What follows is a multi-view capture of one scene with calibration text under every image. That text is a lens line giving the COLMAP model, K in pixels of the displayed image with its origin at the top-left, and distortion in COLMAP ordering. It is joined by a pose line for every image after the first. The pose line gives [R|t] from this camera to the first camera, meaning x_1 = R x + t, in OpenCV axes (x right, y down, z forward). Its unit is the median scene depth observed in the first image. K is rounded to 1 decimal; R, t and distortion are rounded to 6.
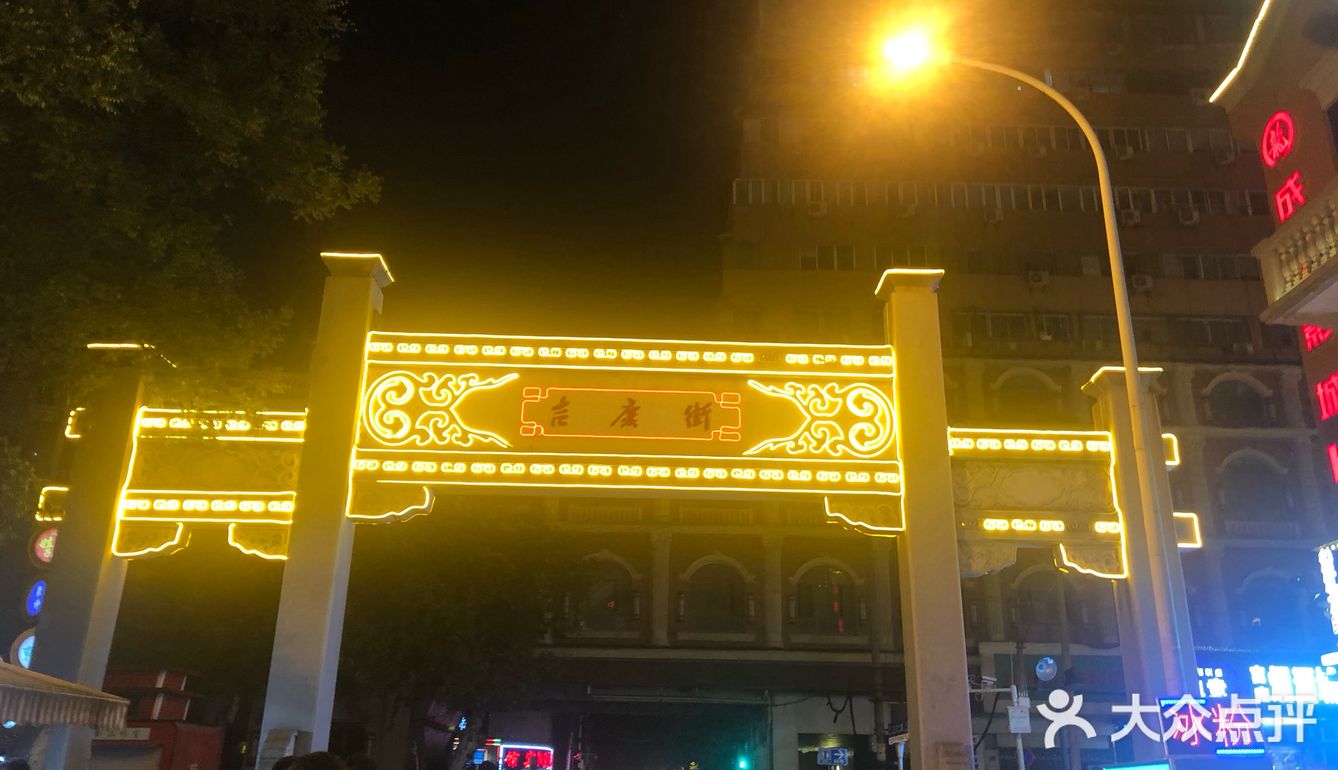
lens RADIAL K [[1067.8, 0, 669.0], [0, 1067.8, 385.0], [0, 0, 1]] dist [0.062928, -0.063617]
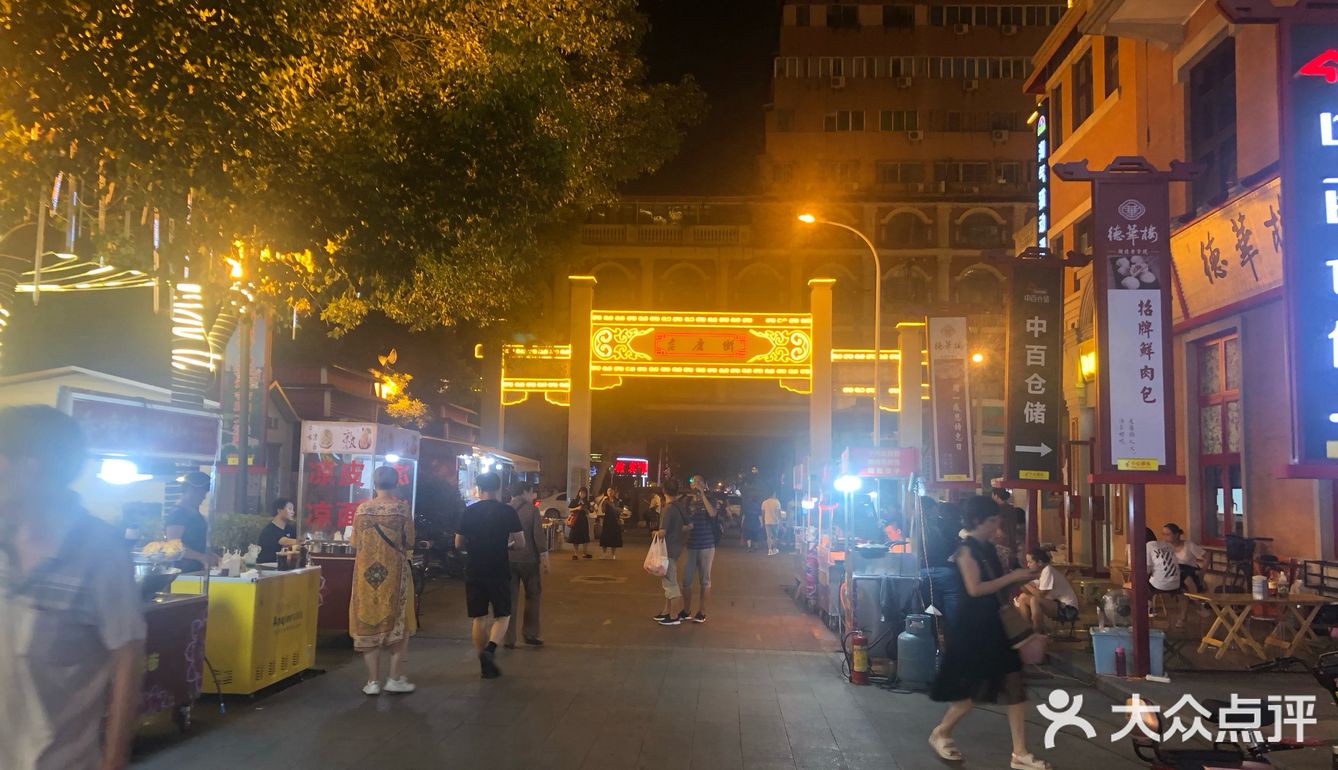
lens RADIAL K [[1067.8, 0, 669.0], [0, 1067.8, 385.0], [0, 0, 1]] dist [0.062928, -0.063617]
pose [[0.997785, -0.004867, -0.066343, 0.052933], [0.021960, 0.965510, 0.259438, -0.519269], [0.062792, -0.260320, 0.963478, -1.372014]]
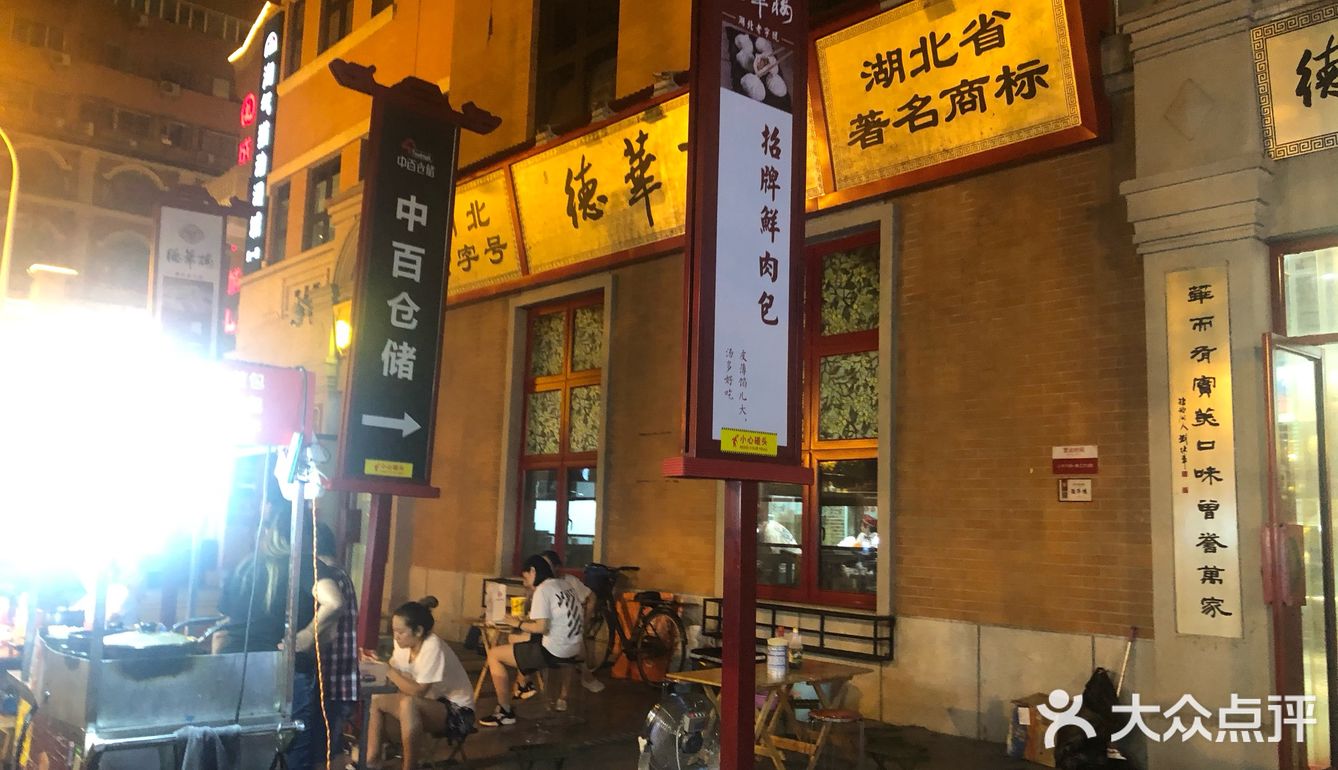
lens RADIAL K [[1067.8, 0, 669.0], [0, 1067.8, 385.0], [0, 0, 1]] dist [0.062928, -0.063617]
pose [[0.752994, 0.094886, 0.651150, 0.063431], [-0.251862, 0.955755, 0.151982, -0.353628], [-0.607919, -0.278441, 0.743576, -0.949842]]
